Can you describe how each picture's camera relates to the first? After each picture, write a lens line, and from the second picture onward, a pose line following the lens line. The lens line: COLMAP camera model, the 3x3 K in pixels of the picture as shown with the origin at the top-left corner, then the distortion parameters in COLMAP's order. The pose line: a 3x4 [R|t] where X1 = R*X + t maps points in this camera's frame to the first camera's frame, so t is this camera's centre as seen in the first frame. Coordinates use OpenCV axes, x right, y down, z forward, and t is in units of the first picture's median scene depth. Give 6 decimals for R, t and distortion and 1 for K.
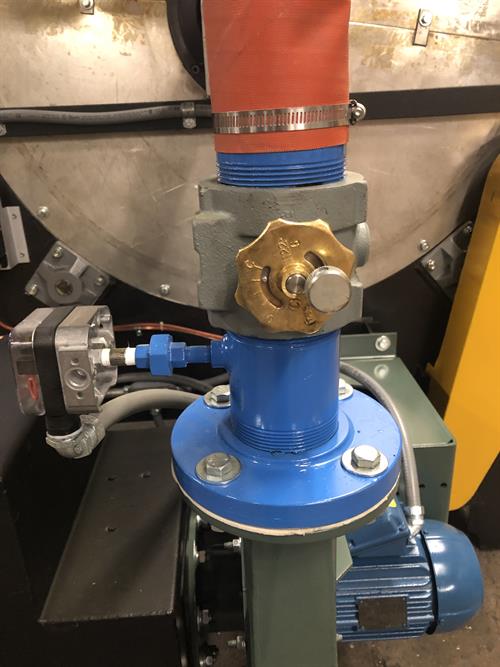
lens RADIAL K [[542.9, 0, 237.8], [0, 542.9, 331.7], [0, 0, 1]] dist [0.009216, 0.004091]
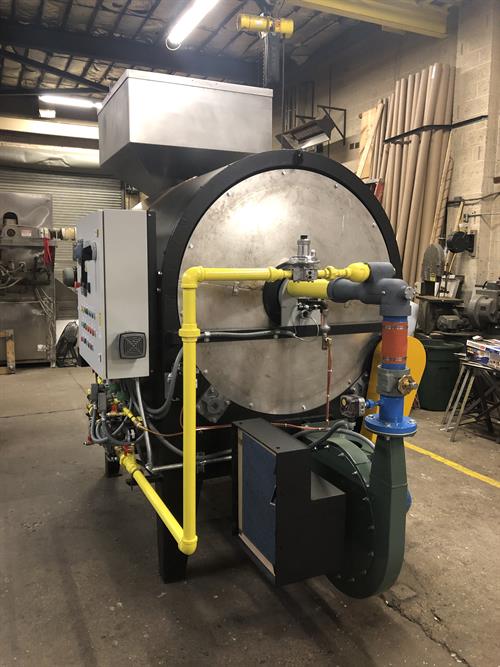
lens RADIAL K [[542.9, 0, 237.8], [0, 542.9, 331.7], [0, 0, 1]] dist [0.009216, 0.004091]
pose [[0.943067, -0.000752, 0.332602, -0.967859], [0.078070, 0.972560, -0.219162, 0.116200], [-0.323311, 0.232650, 0.917248, -1.130126]]
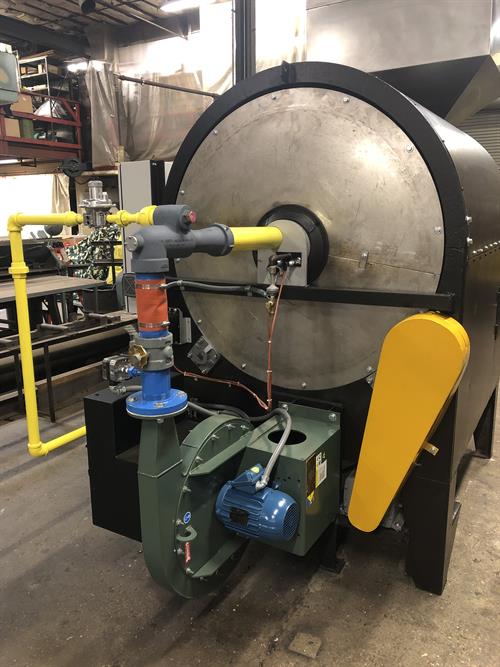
lens RADIAL K [[552.1, 0, 247.4], [0, 552.1, 331.8], [0, 0, 1]] dist [-0.001547, -0.003771]
pose [[0.816903, 0.152467, -0.556258, 1.053310], [-0.224819, 0.972319, -0.063656, -0.079868], [0.531155, 0.177059, 0.828568, -0.751248]]
